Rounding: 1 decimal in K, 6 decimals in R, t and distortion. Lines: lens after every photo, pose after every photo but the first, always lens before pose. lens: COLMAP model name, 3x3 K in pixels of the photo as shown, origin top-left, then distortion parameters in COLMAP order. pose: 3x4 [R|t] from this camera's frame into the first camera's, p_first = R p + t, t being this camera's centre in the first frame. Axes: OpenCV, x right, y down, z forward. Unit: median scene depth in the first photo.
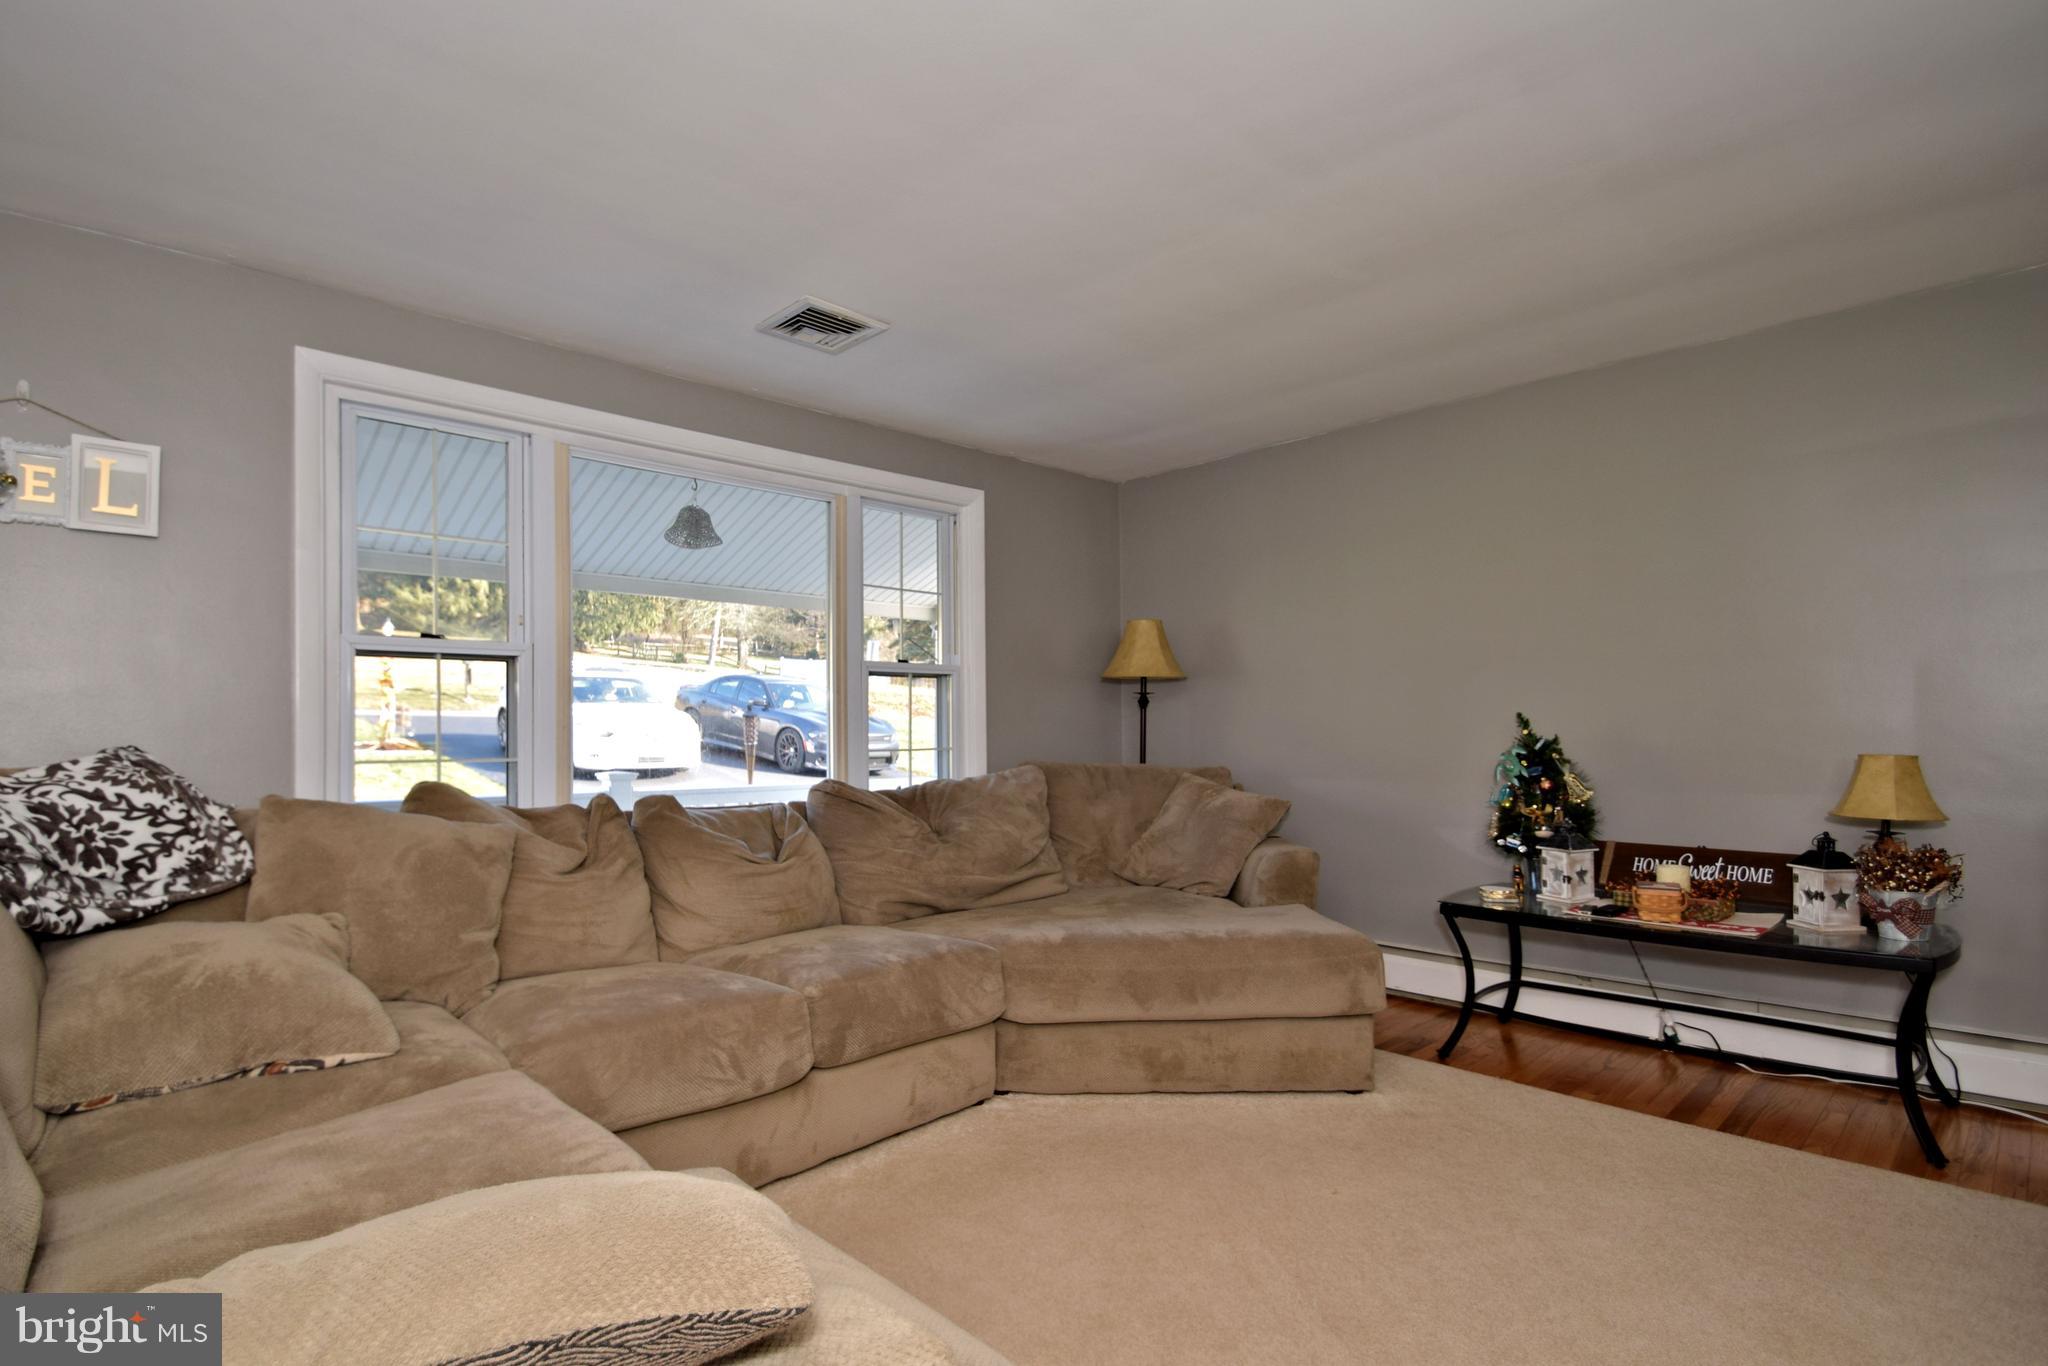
lens RADIAL K [[953.2, 0, 996.5], [0, 953.2, 723.4], [0, 0, 1]] dist [-0.024213, -0.001479]
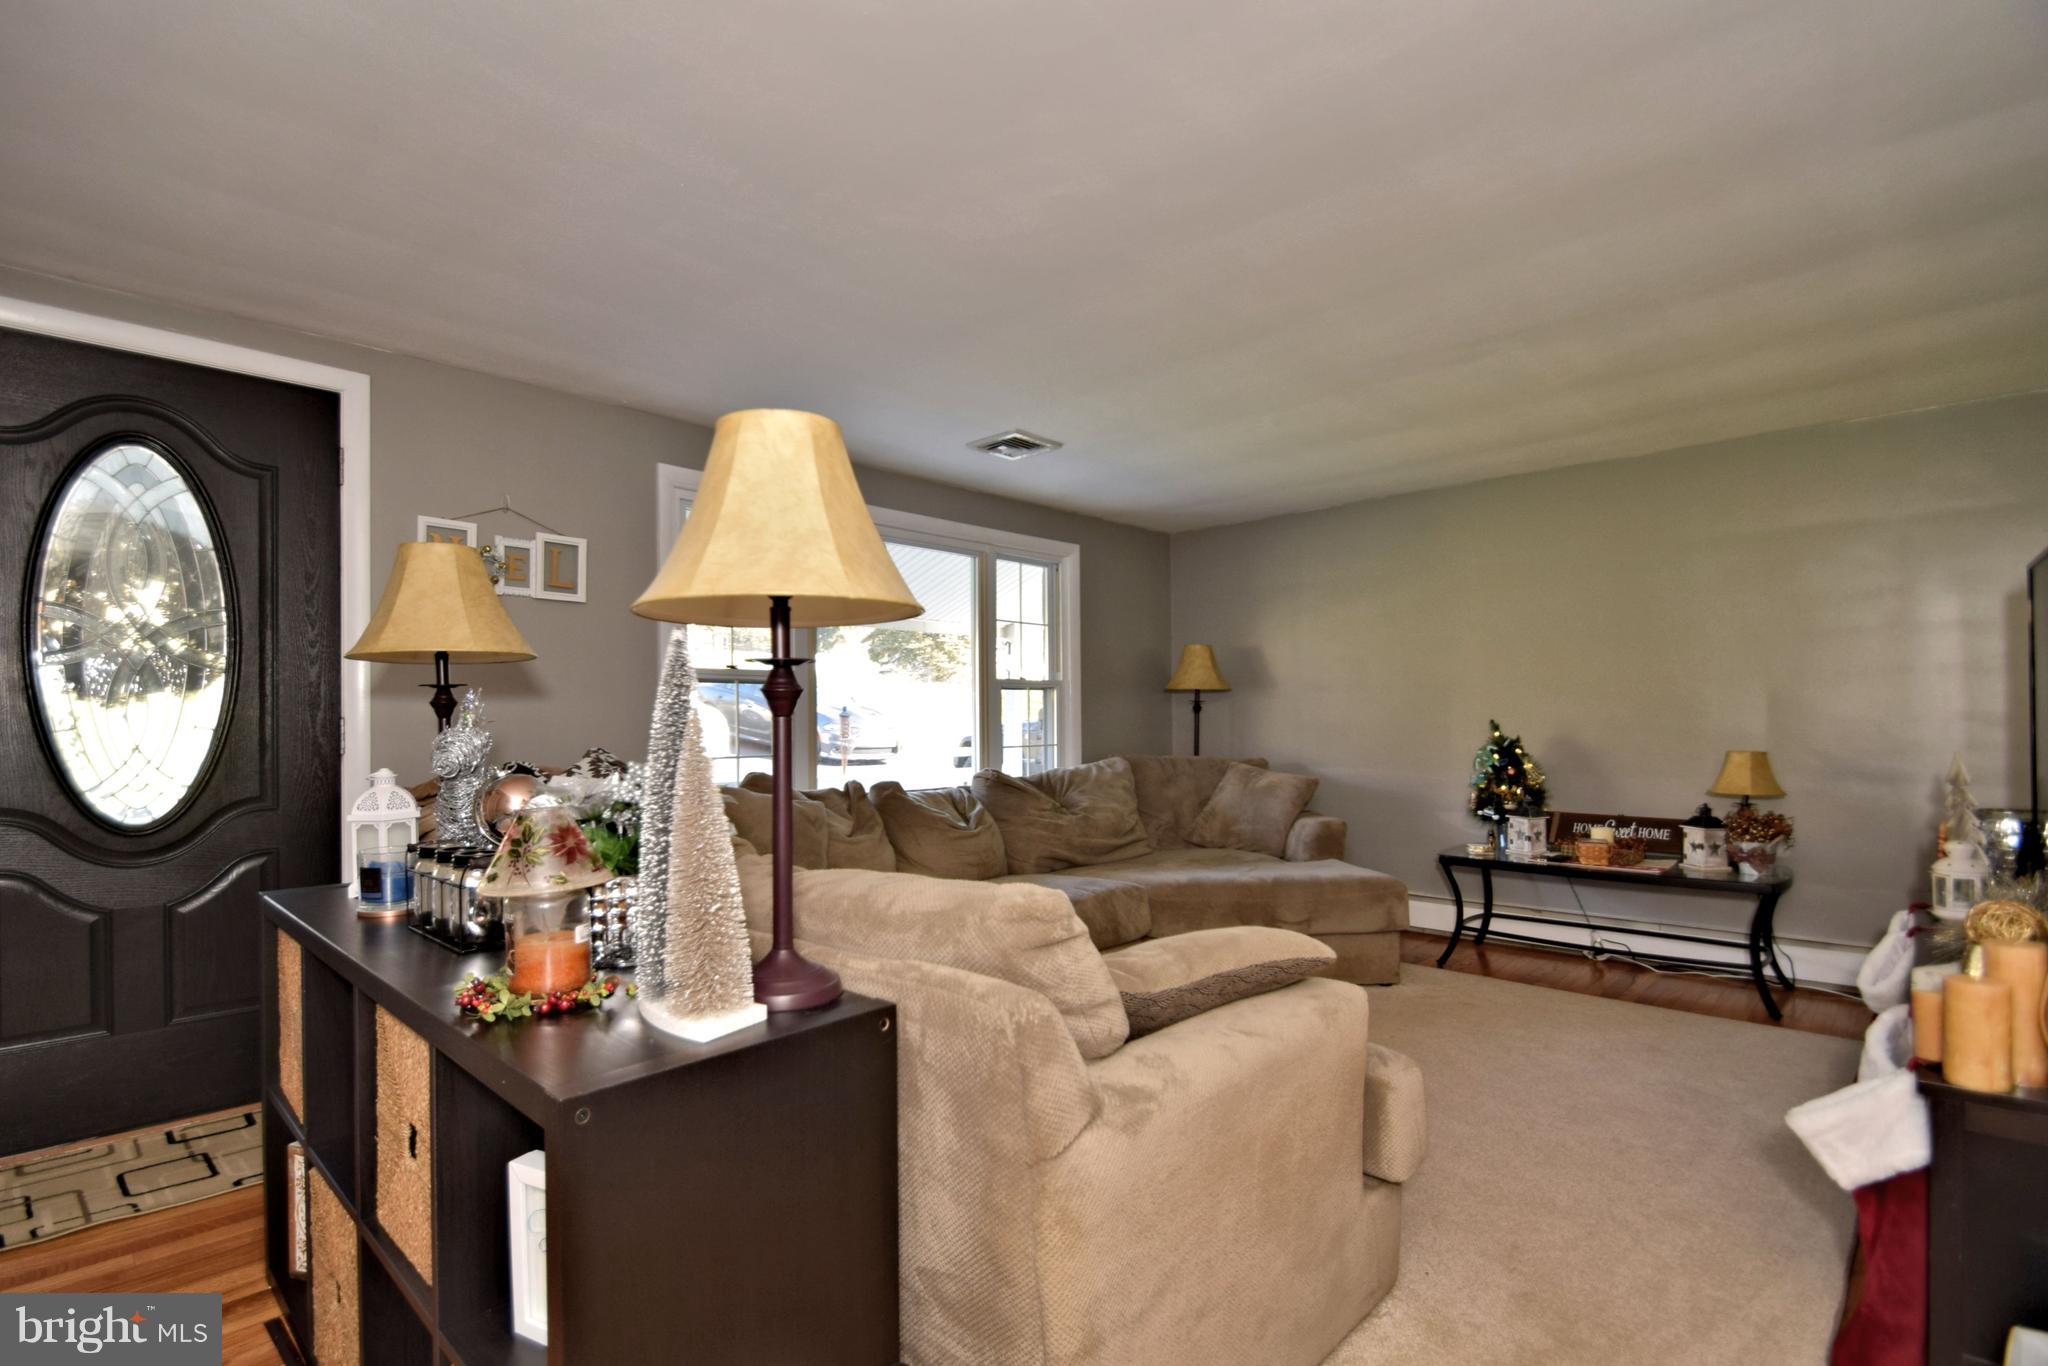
lens RADIAL K [[935.4, 0, 980.2], [0, 935.4, 721.7], [0, 0, 1]] dist [0.000852, -0.010779]
pose [[0.998615, -0.000780, 0.052607, -0.292382], [0.000181, 0.999935, 0.011394, -0.026067], [-0.052612, -0.011369, 0.998550, -0.358694]]
